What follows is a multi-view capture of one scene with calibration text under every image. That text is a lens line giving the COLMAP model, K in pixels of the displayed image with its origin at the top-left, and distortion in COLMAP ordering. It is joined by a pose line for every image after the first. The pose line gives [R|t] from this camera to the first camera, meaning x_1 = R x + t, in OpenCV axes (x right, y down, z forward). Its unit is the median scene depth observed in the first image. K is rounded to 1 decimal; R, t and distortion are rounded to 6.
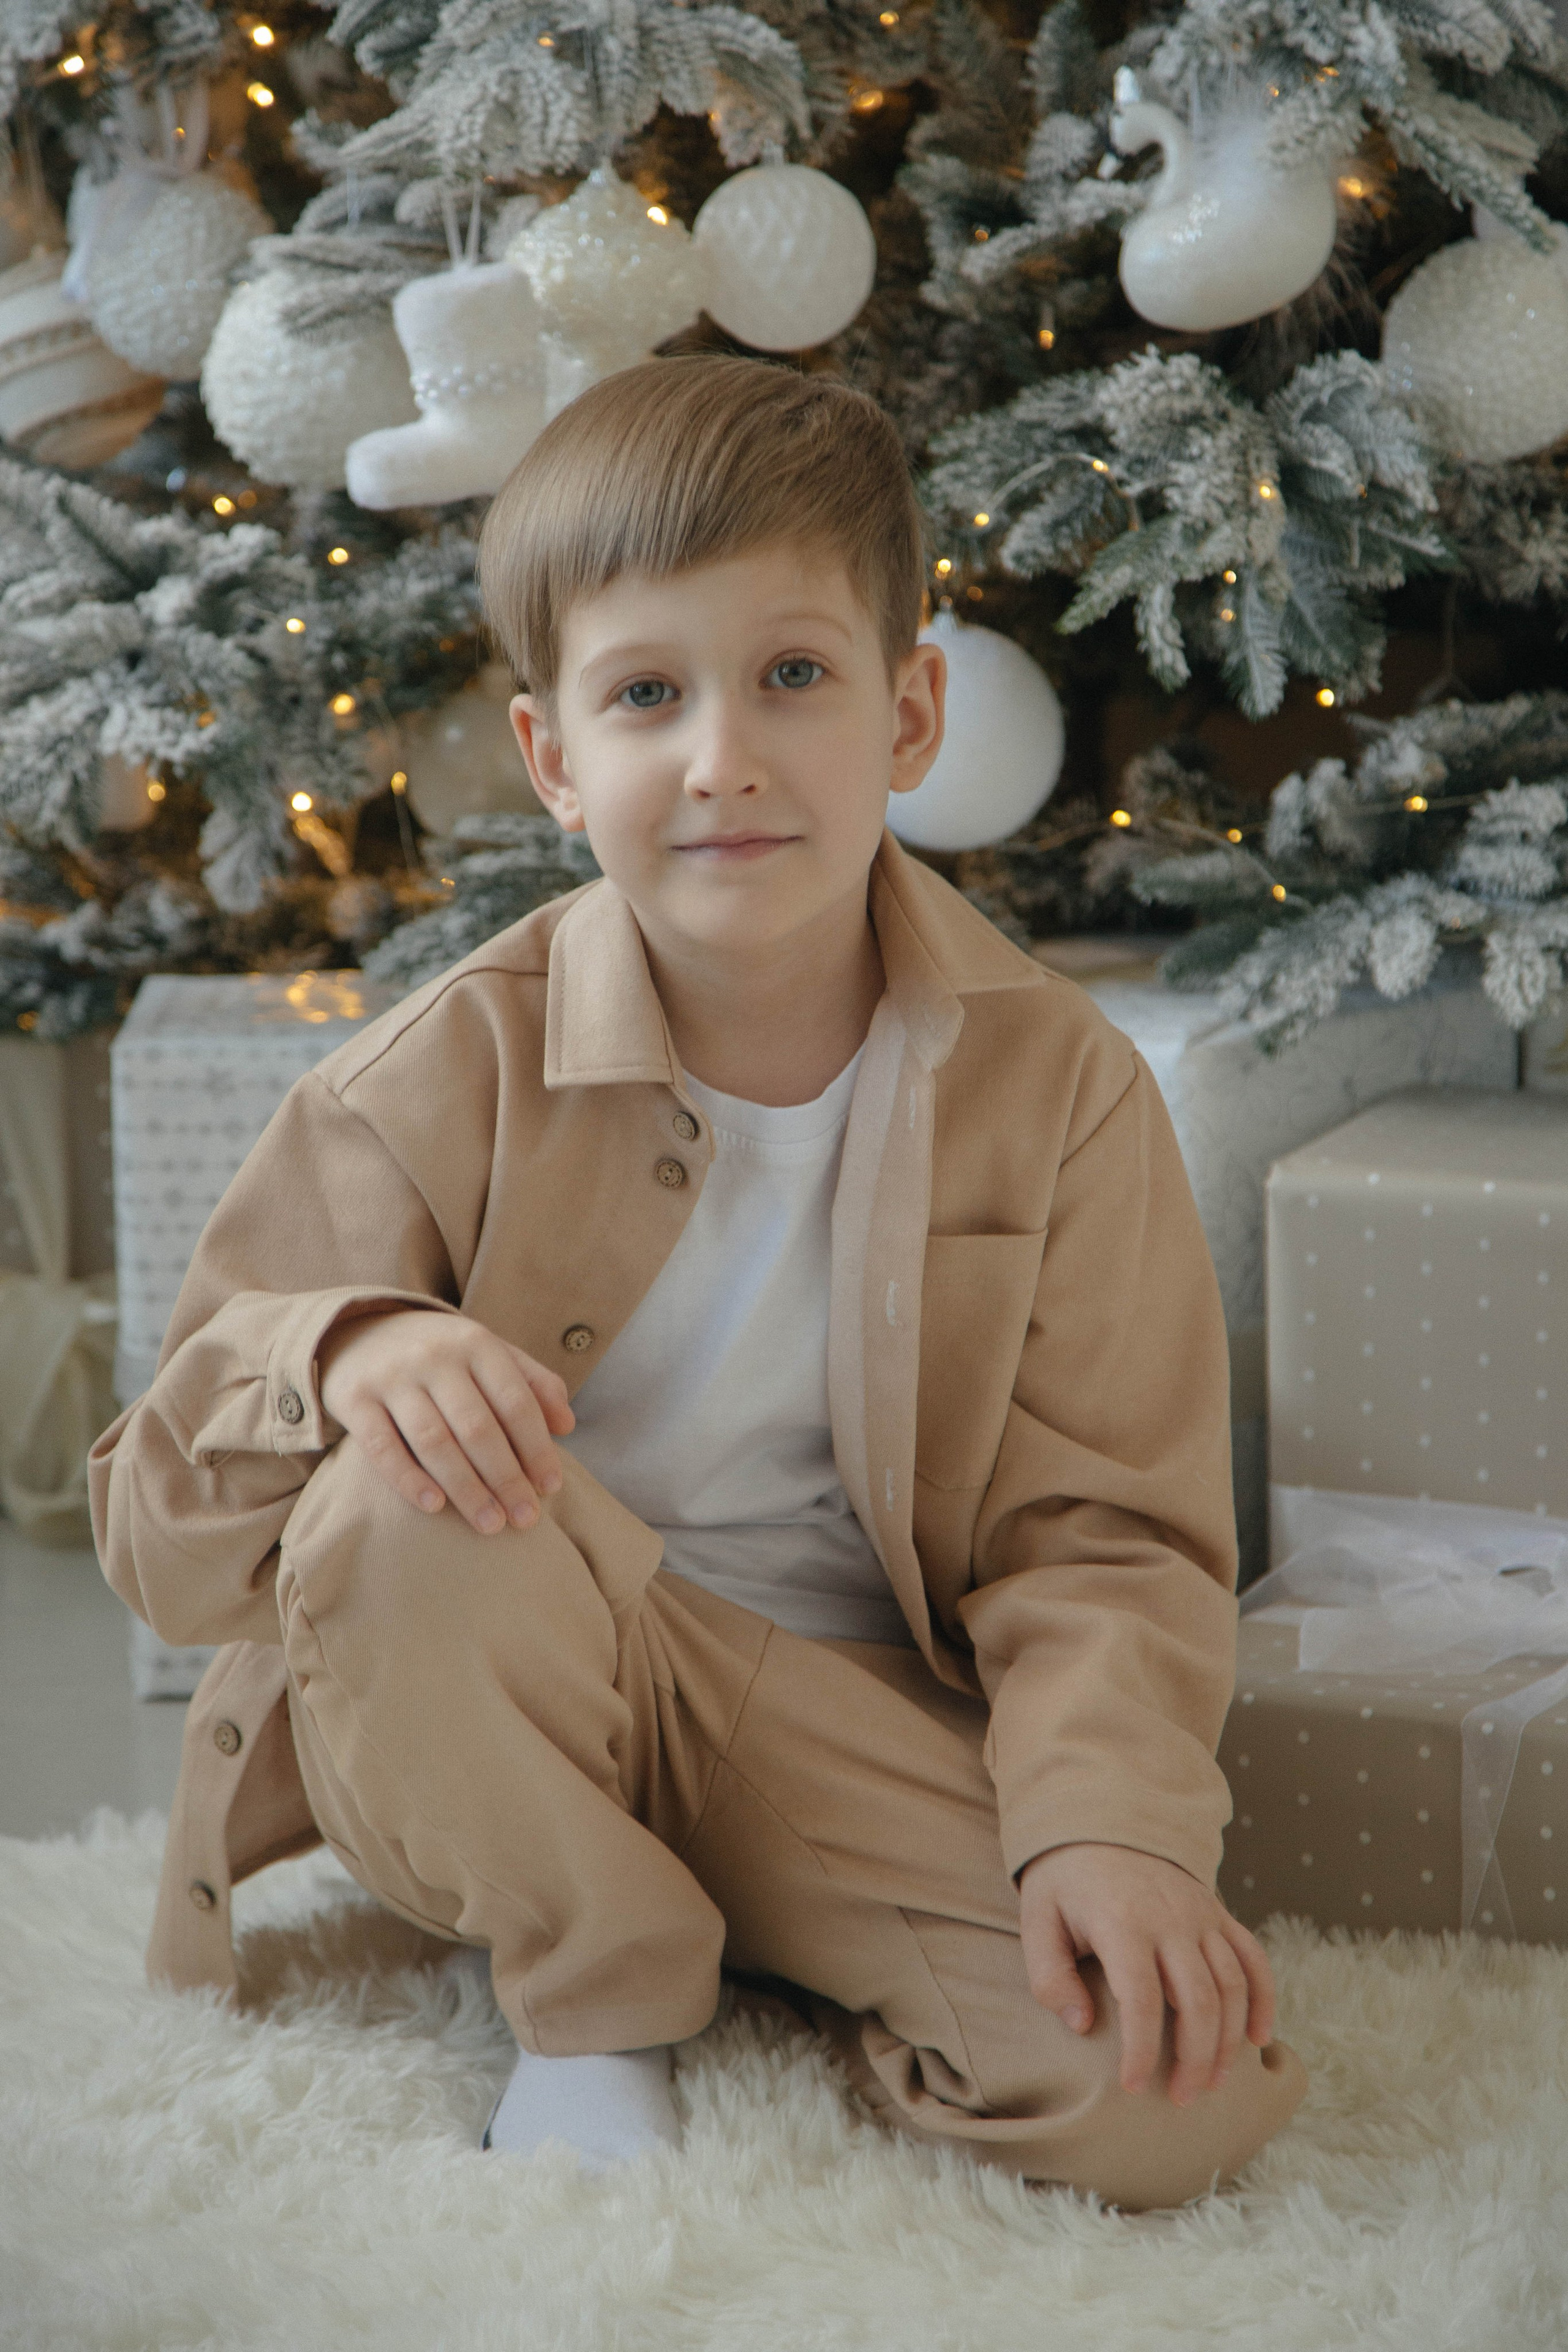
lens RADIAL K [[6454.1, 0, 768.1], [0, 6454.1, 1199.0], [0, 0, 1]] dist [0.674353, 0.000000]
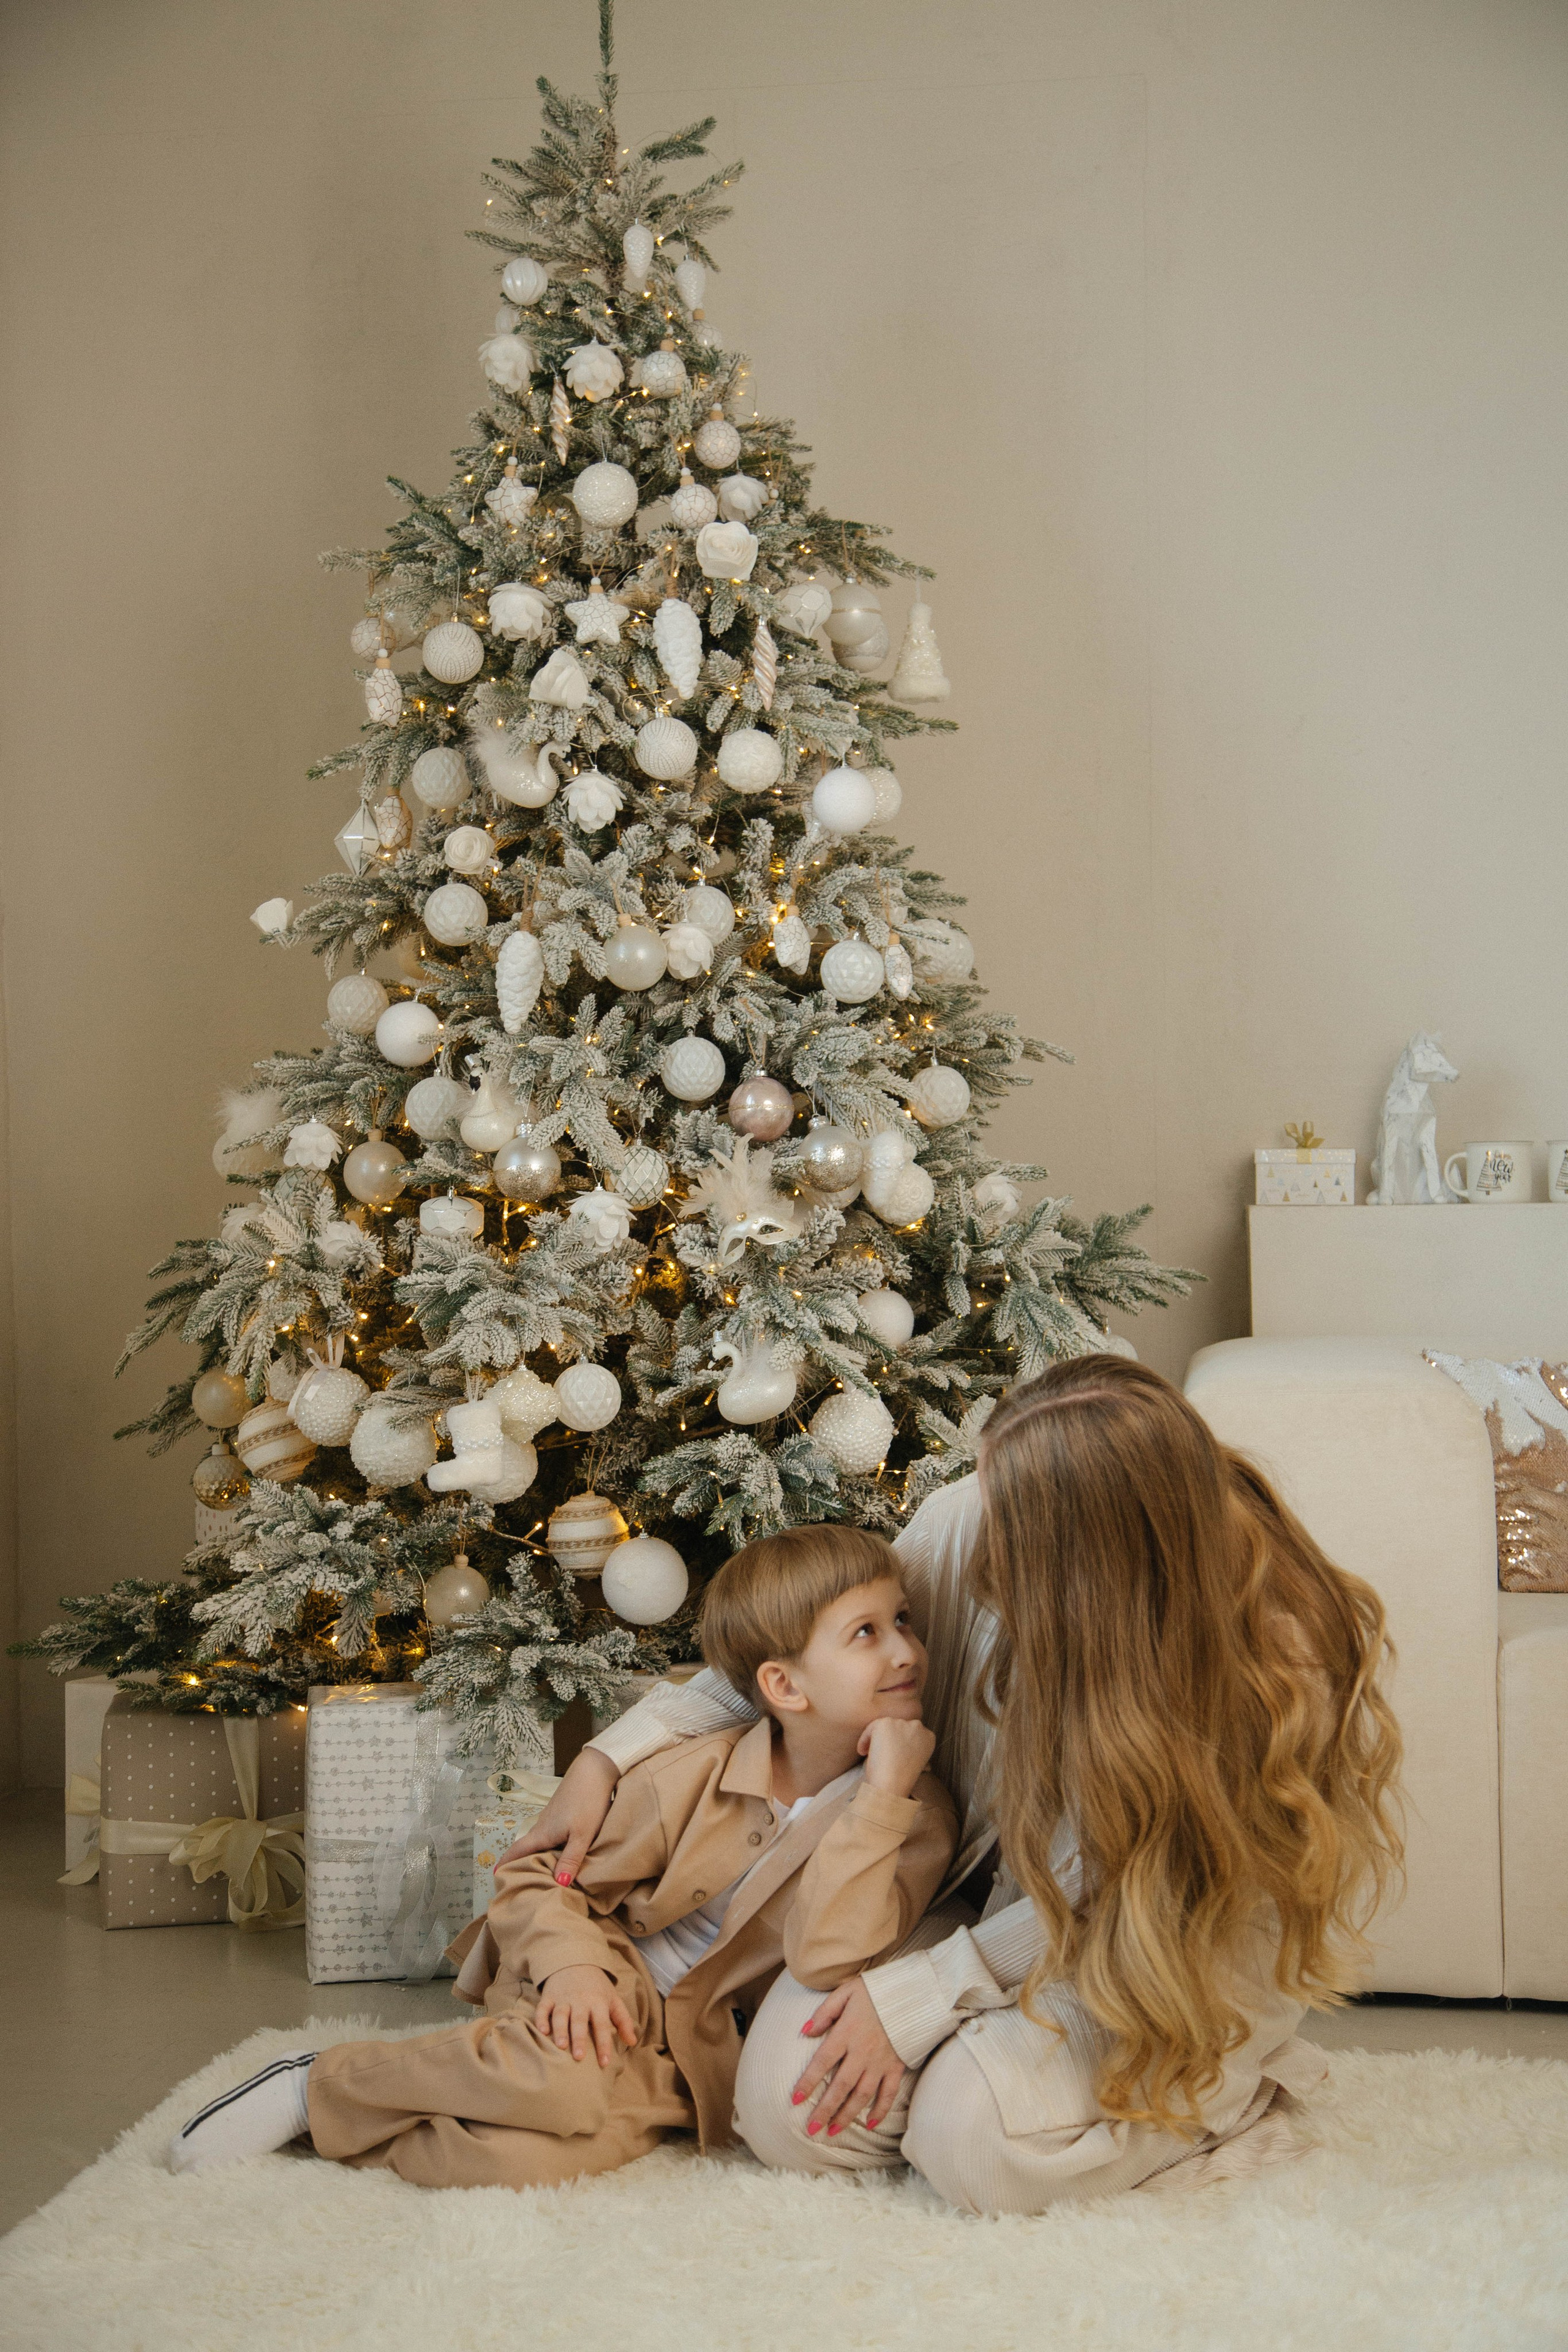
lens RADIAL K [[3376.1, 0, 774.1], [0, 3376.1, 1180.7], [0, 0, 1]] dist [0.148545, 0.000000]
pose [[0.990302, 0.007787, 0.138715, -0.110607], [0.020924, 0.978681, -0.204319, 0.049191], [-0.137348, 0.205240, 0.969026, -0.338121]]
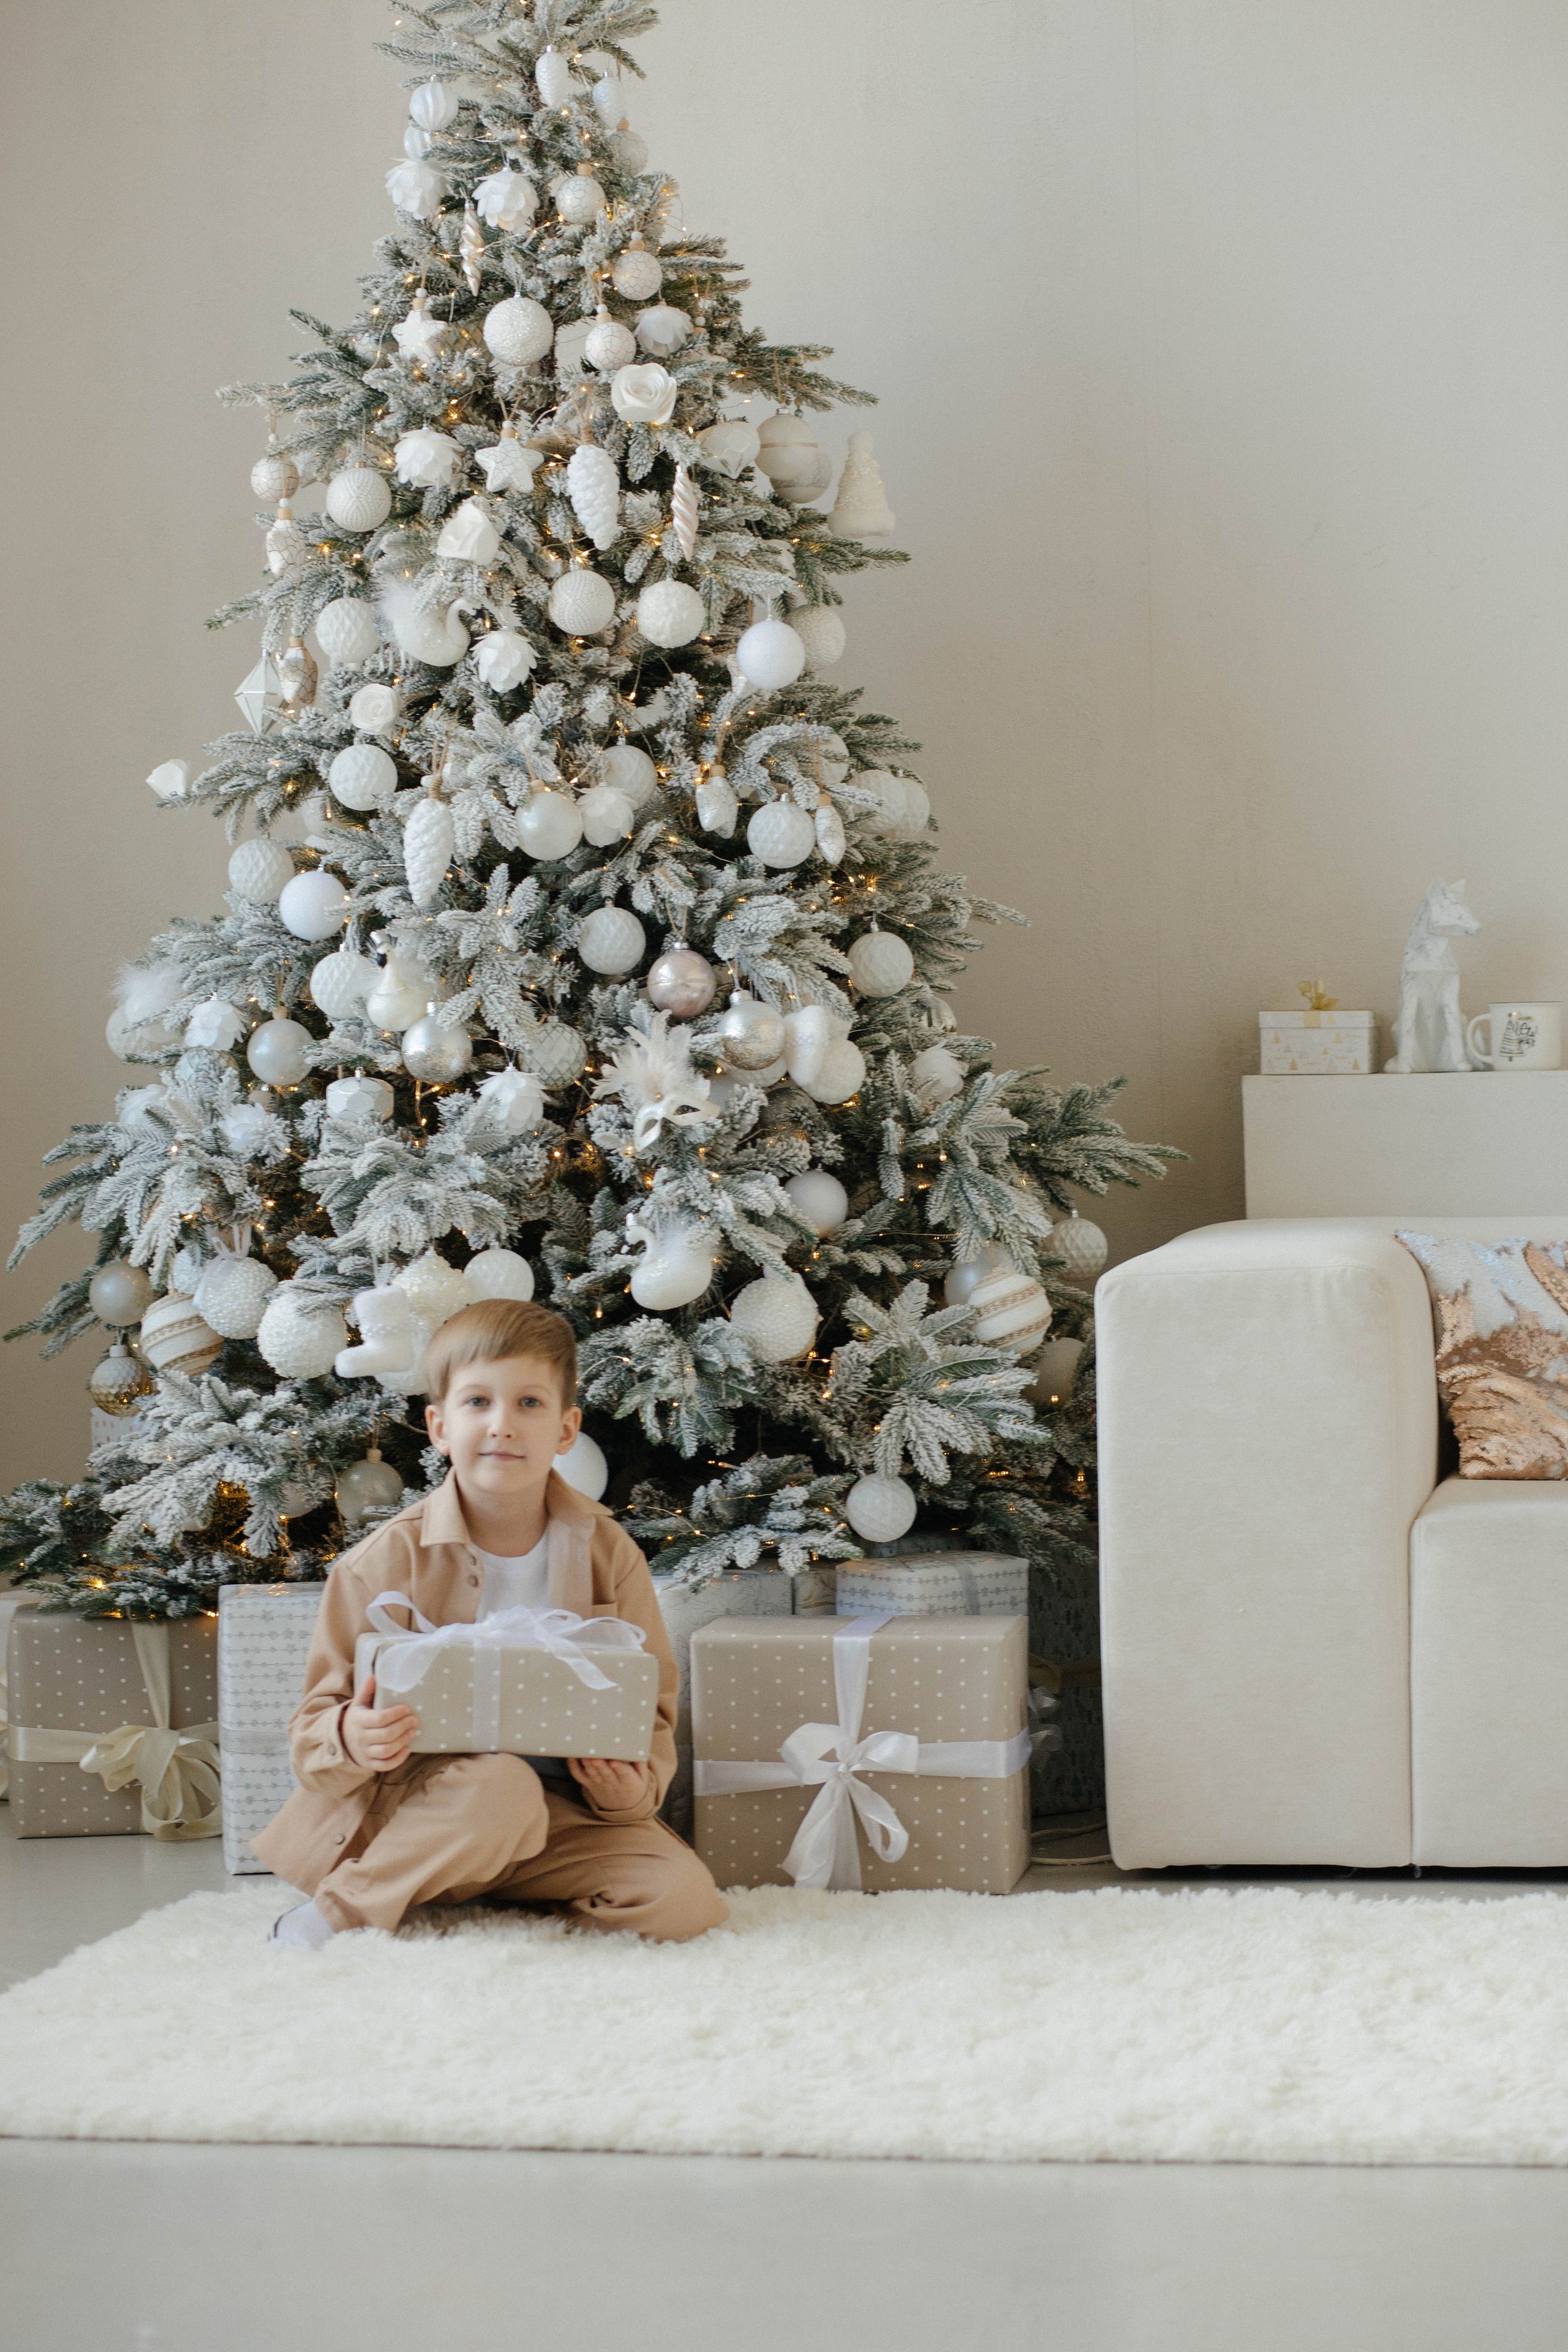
lens RADIAL K [[5590.5, 0, 788.7], [0, 5590.5, 1171.5], [0, 0, 1]] dist [-0.133959, 0.000000]
pose [[0.993922, -0.004535, 0.109990, -0.123297], [0.023937, 0.984147, -0.175731, 0.197117], [-0.107449, 0.177296, 0.978274, -1.142853]]
